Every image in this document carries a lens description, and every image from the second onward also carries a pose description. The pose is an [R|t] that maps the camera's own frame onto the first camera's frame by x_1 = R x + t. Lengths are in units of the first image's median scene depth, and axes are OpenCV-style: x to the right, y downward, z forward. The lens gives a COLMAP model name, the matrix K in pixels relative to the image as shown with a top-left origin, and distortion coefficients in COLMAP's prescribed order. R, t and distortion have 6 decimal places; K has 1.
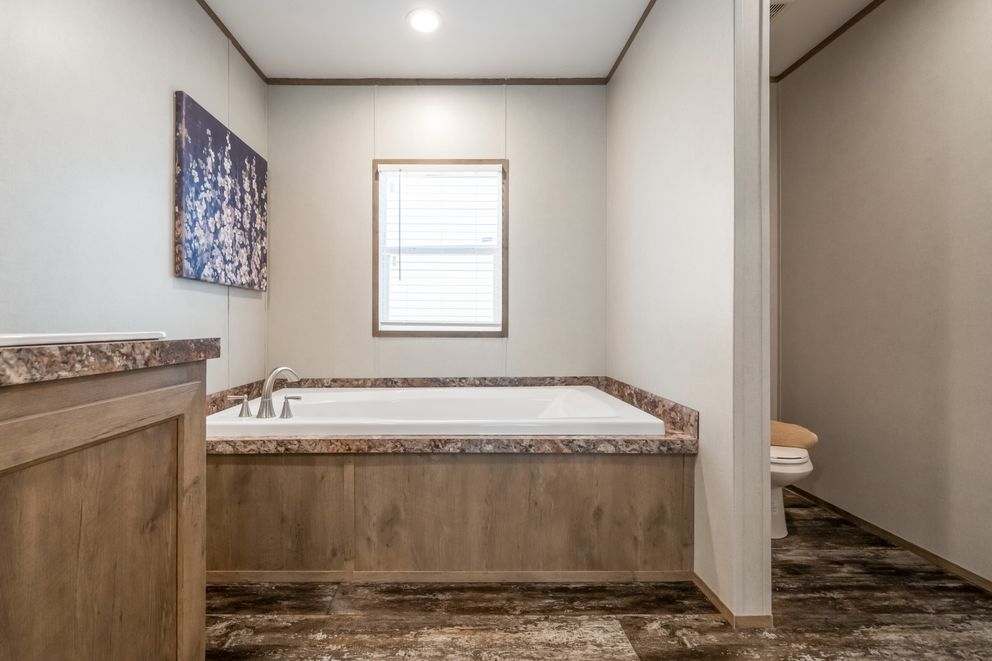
lens RADIAL K [[434.1, 0, 465.4], [0, 434.1, 310.9], [0, 0, 1]] dist [-0.002915, 0.000879]
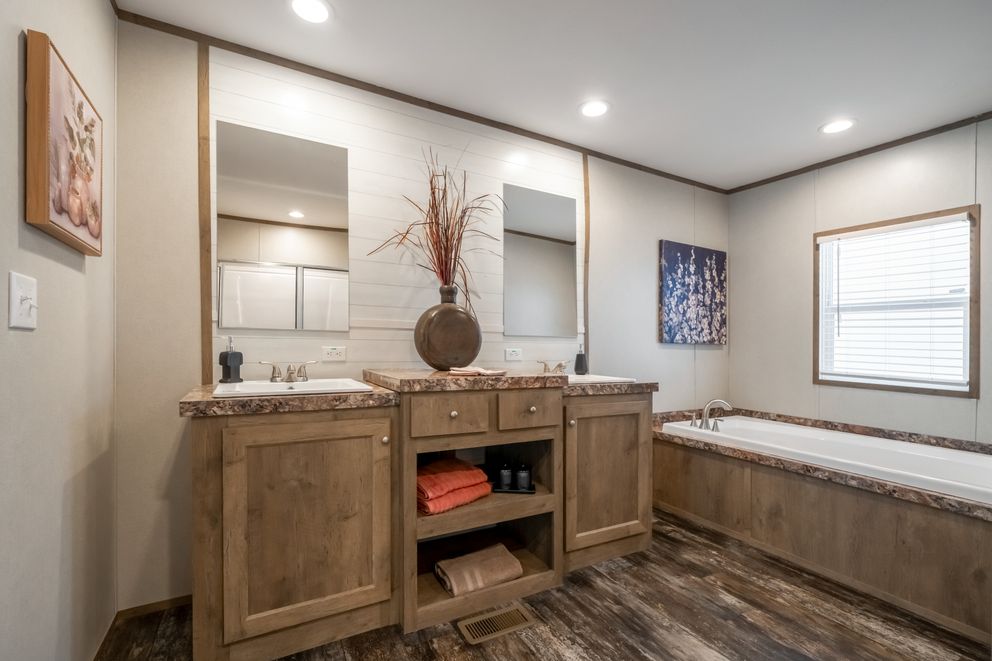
lens RADIAL K [[426.9, 0, 494.9], [0, 426.9, 335.1], [0, 0, 1]] dist [-0.000543, -0.000216]
pose [[0.485723, -0.004351, -0.874102, 0.568475], [0.002549, 0.999990, -0.003561, -0.106658], [0.874109, -0.000499, 0.485729, -0.479687]]
